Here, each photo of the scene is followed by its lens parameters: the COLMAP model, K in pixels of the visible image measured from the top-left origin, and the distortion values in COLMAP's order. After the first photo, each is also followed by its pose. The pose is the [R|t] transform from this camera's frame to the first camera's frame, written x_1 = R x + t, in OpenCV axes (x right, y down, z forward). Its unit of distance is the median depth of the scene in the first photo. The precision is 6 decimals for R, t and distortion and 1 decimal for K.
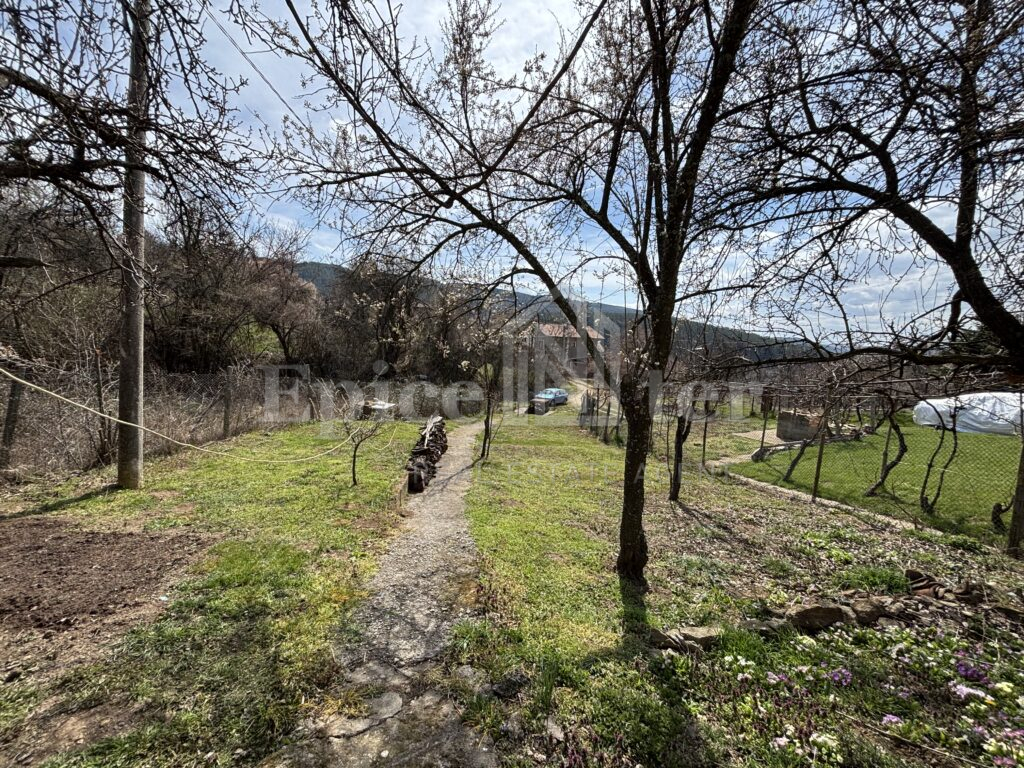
lens RADIAL K [[412.4, 0, 514.5], [0, 412.4, 385.2], [0, 0, 1]] dist [0.002513, -0.000952]
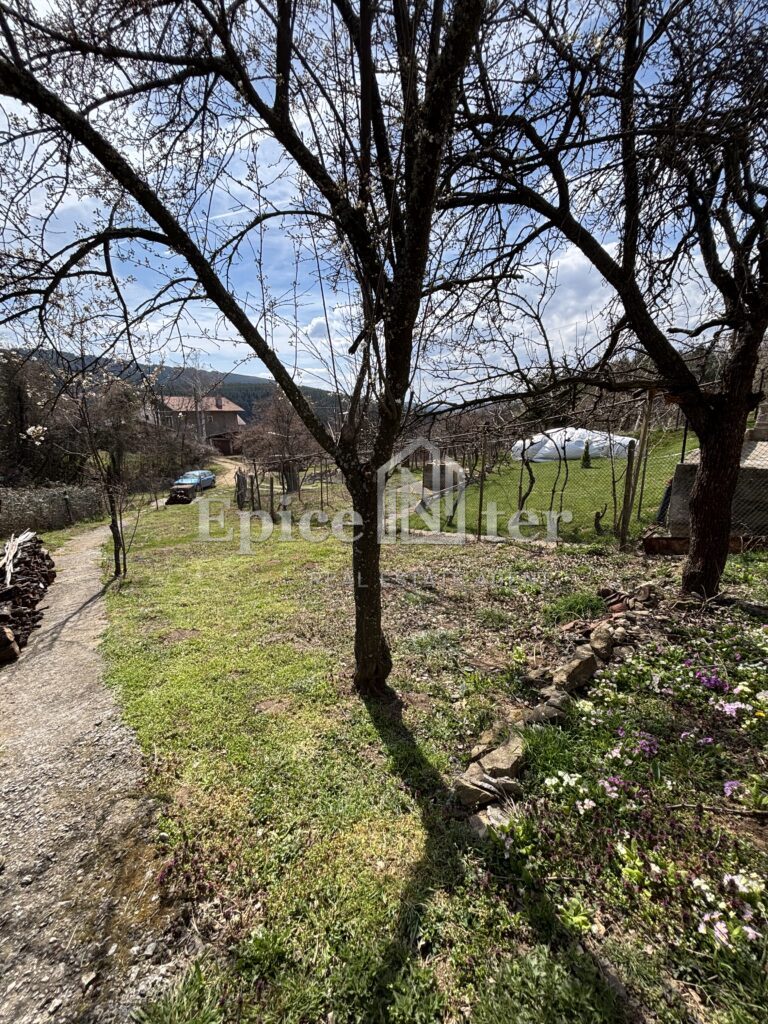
lens RADIAL K [[412.4, 0, 382.5], [0, 412.4, 512.9], [0, 0, 1]] dist [0.002513, -0.000952]
pose [[0.858571, -0.179397, 0.480284, -0.015829], [0.115631, 0.980403, 0.159497, 0.011576], [-0.499485, -0.081404, 0.862489, 0.344331]]
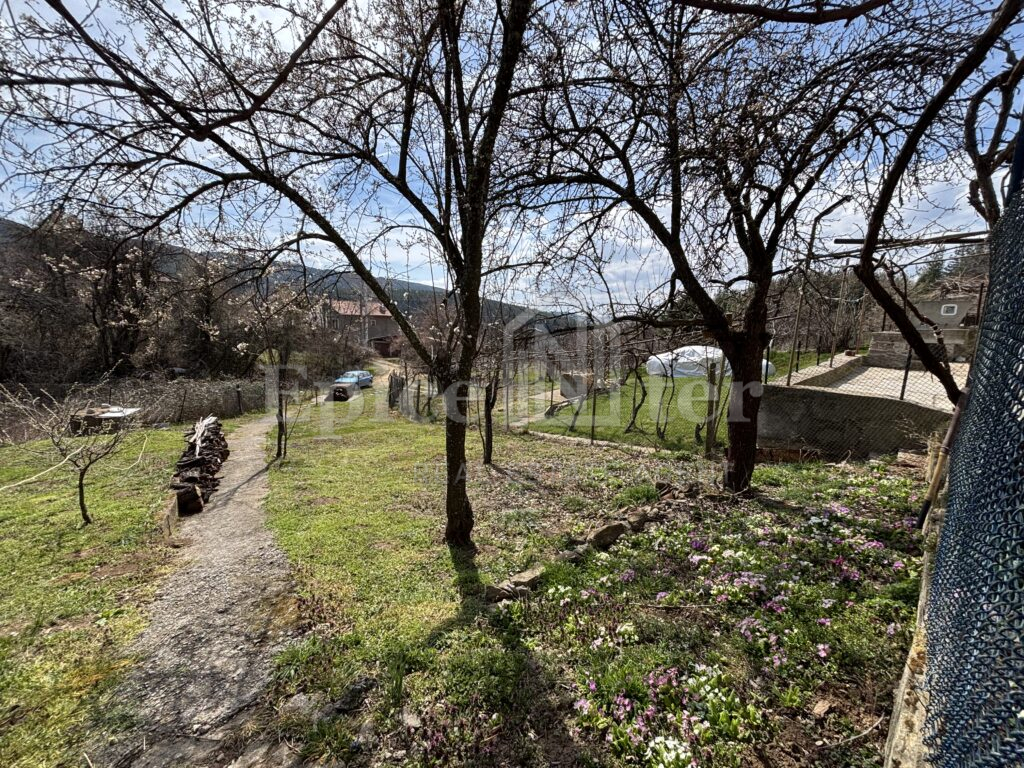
lens RADIAL K [[412.4, 0, 512.1], [0, 412.4, 385.4], [0, 0, 1]] dist [0.002513, -0.000952]
pose [[0.892629, -0.100063, 0.439545, -0.016383], [0.076247, 0.994518, 0.071560, 0.003153], [-0.444296, -0.030363, 0.895365, 0.023998]]
